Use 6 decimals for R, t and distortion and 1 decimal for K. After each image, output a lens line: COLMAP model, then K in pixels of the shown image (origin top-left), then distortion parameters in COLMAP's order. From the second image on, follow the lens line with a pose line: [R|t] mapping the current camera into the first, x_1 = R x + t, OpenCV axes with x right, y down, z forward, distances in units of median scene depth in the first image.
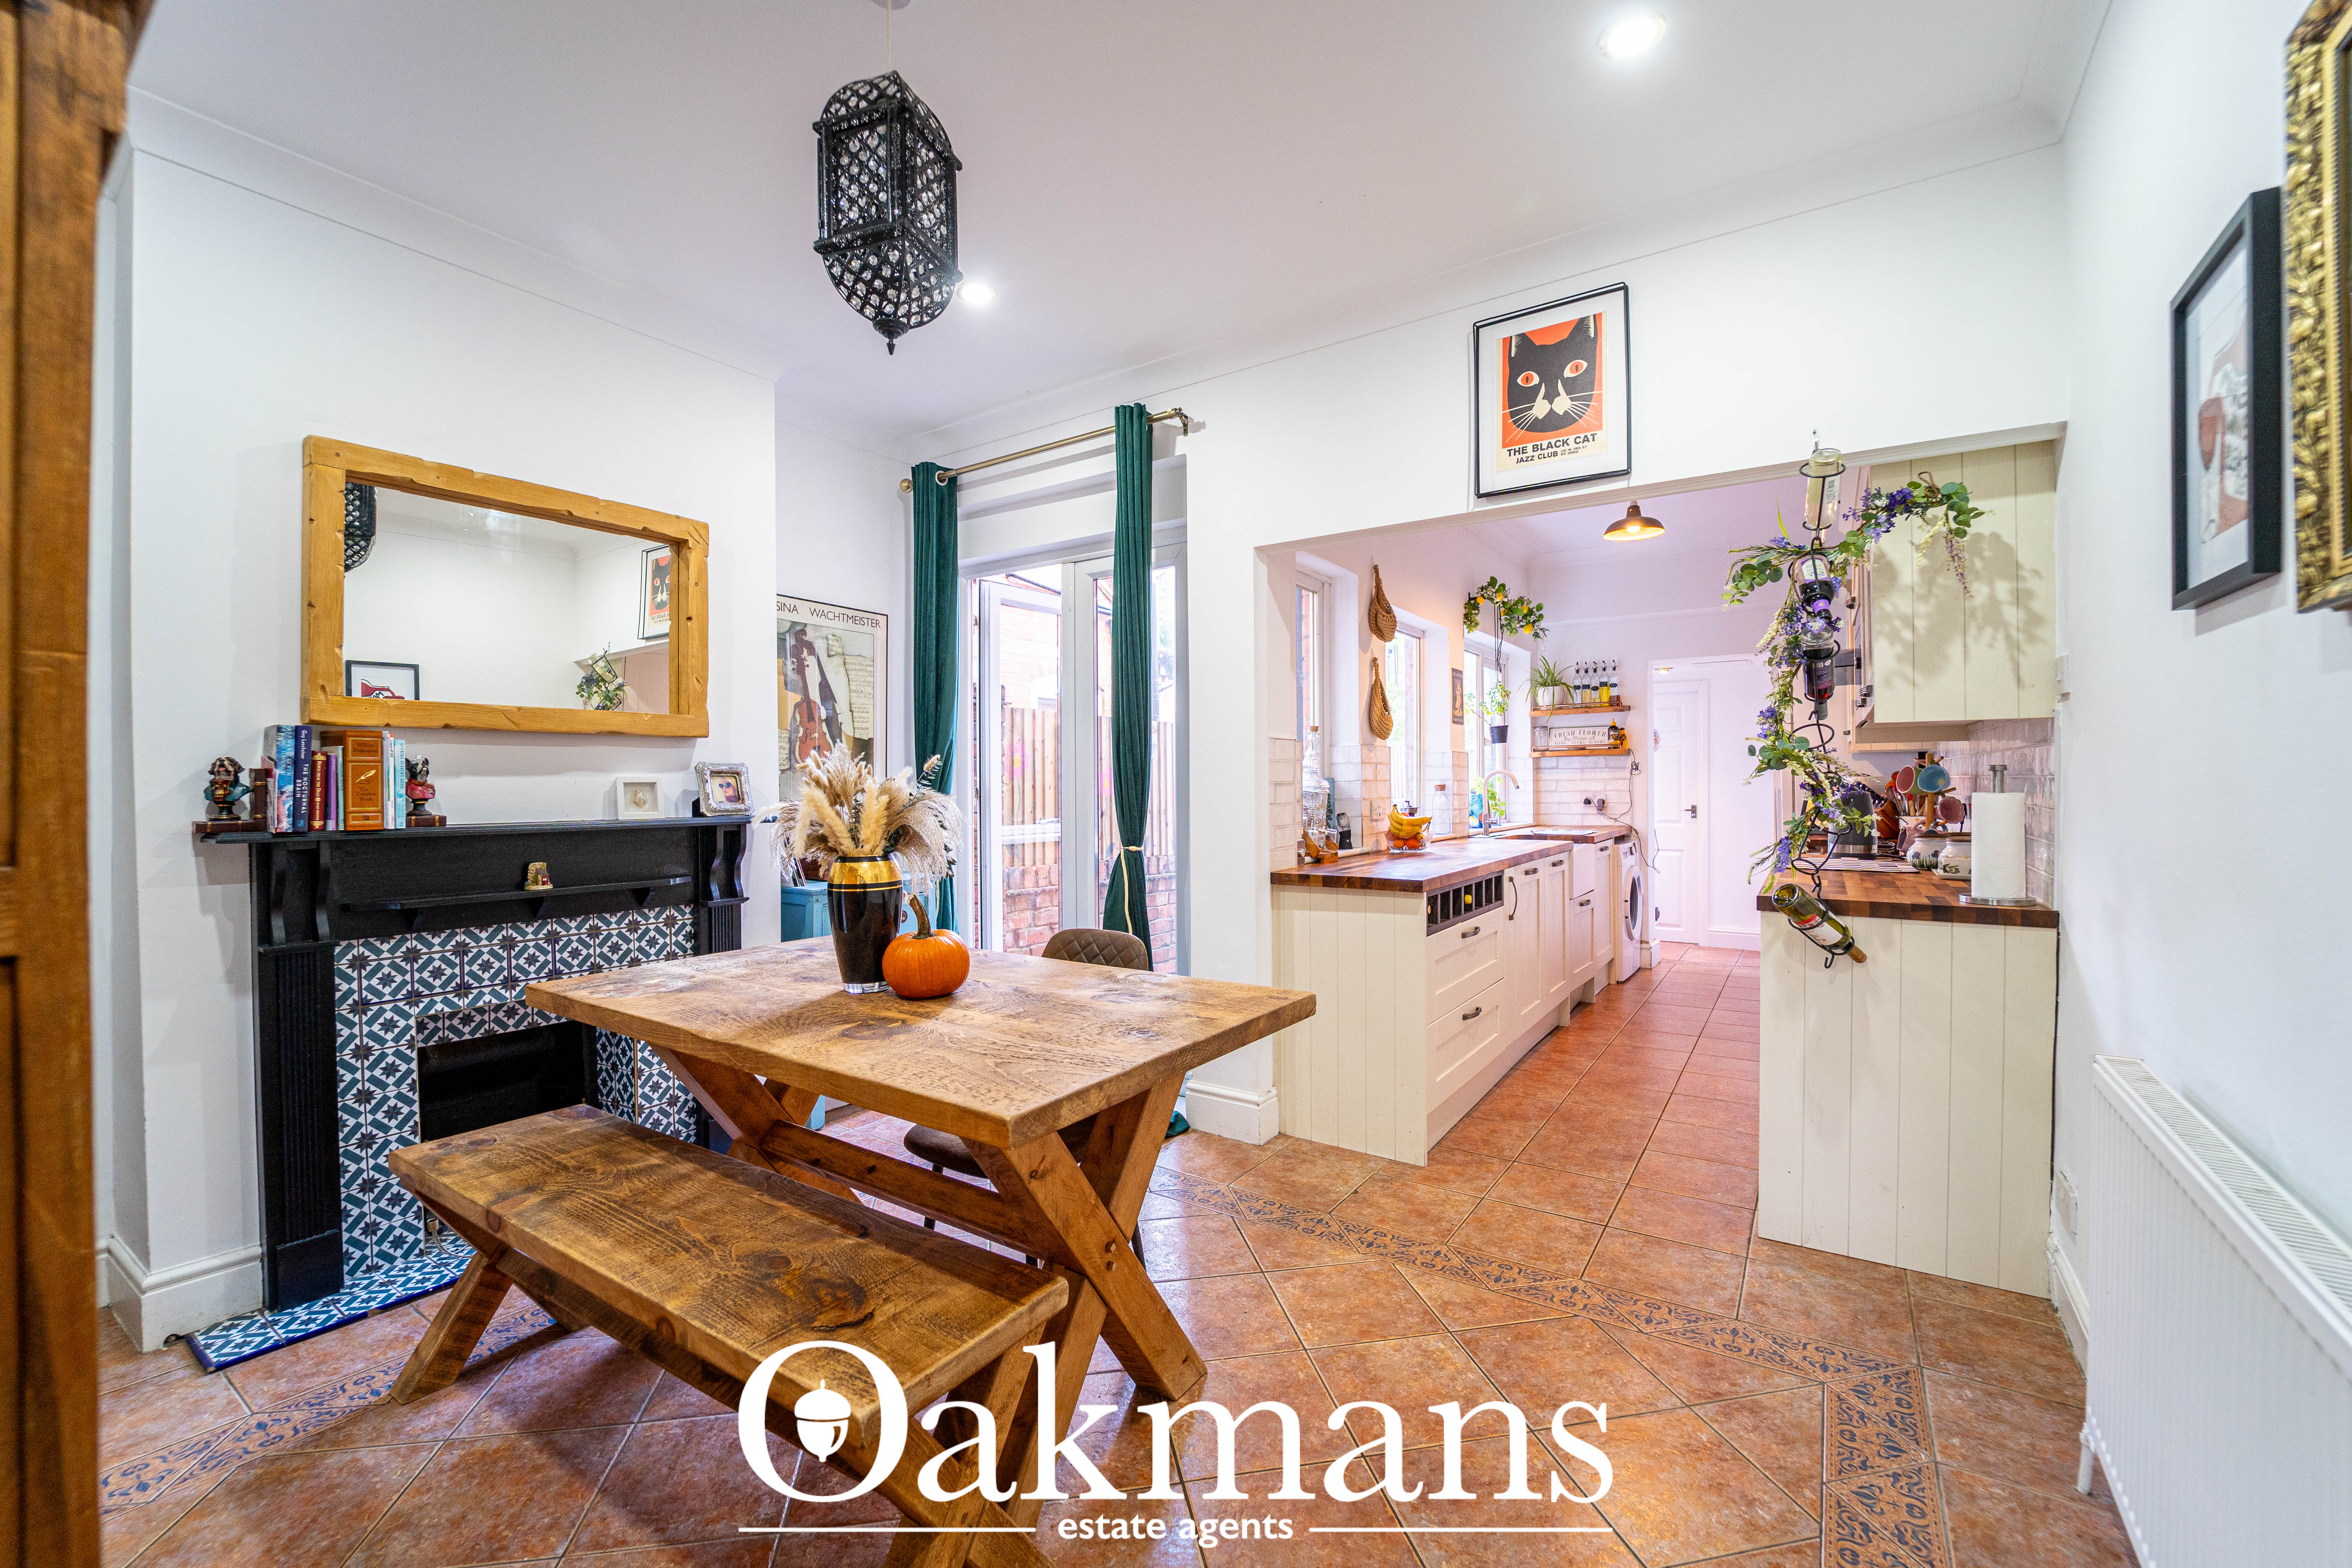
lens RADIAL K [[961.9, 0, 1171.6], [0, 961.9, 788.3], [0, 0, 1]] dist [-0.017168, -0.003680]
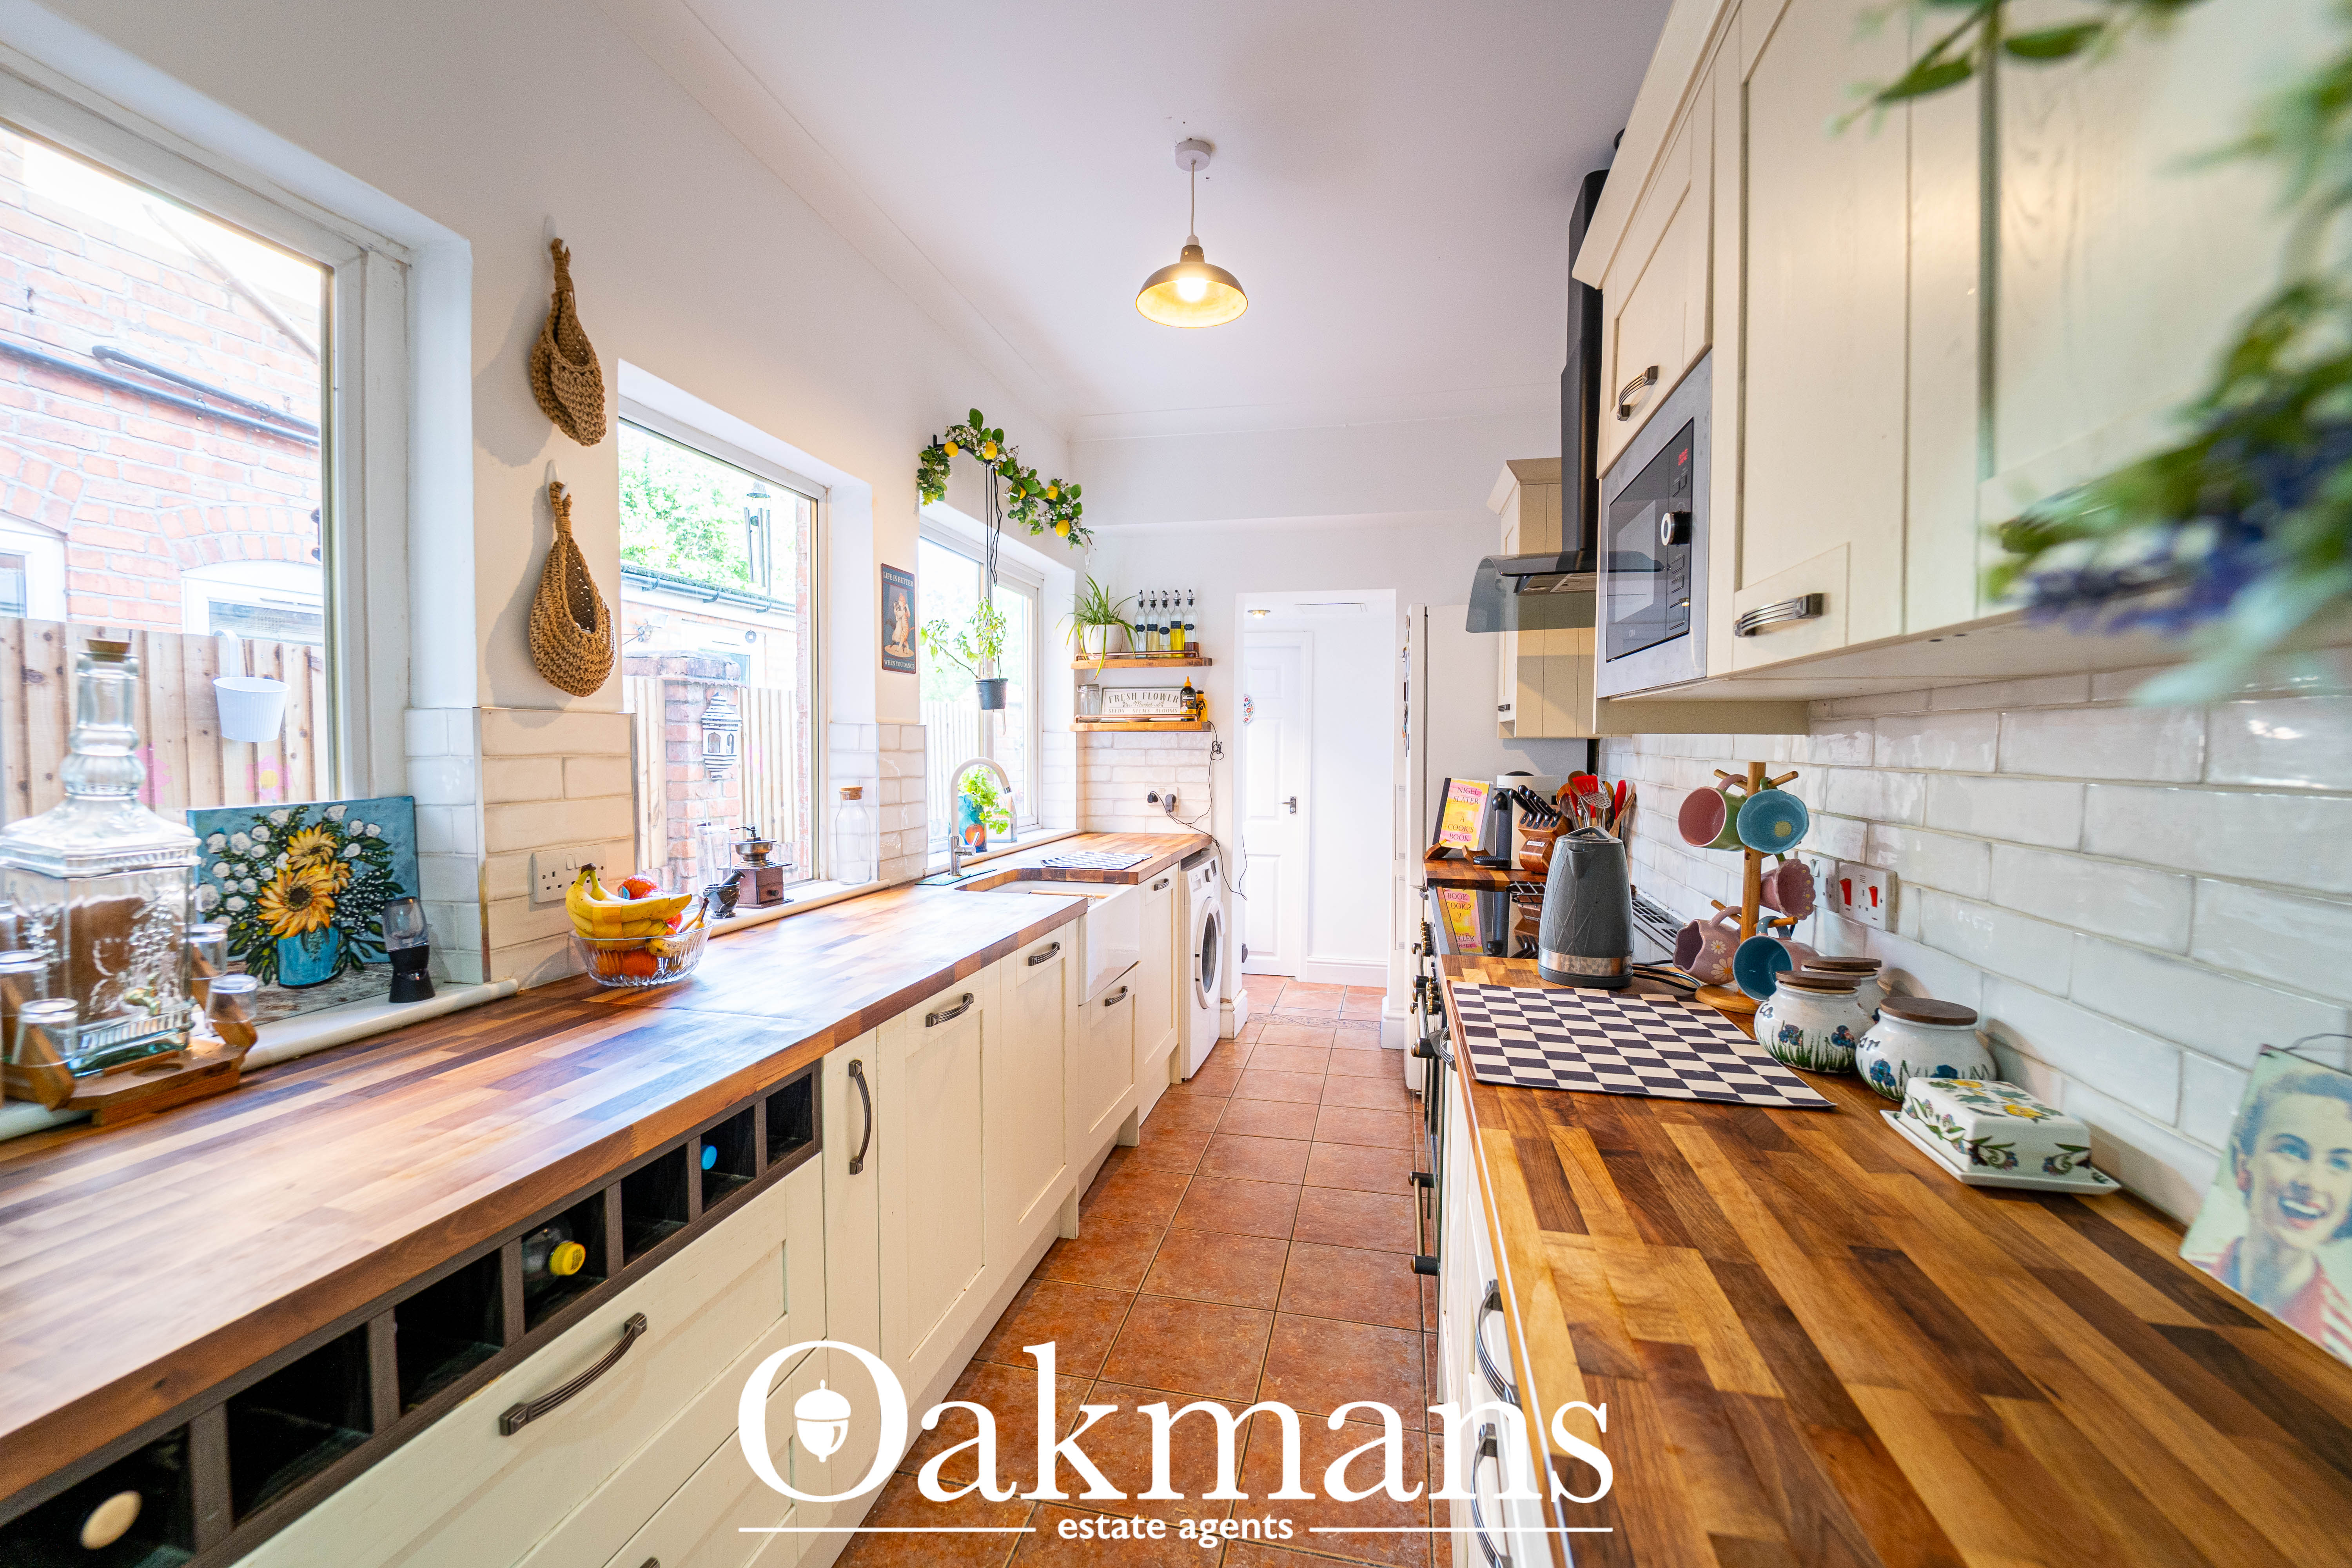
lens RADIAL K [[961.9, 0, 1171.6], [0, 961.9, 788.3], [0, 0, 1]] dist [-0.017168, -0.003680]
pose [[0.932606, -0.003144, 0.360881, 0.268095], [-0.012258, 0.999109, 0.040382, -0.027780], [-0.360687, -0.042085, 0.931737, 0.482534]]
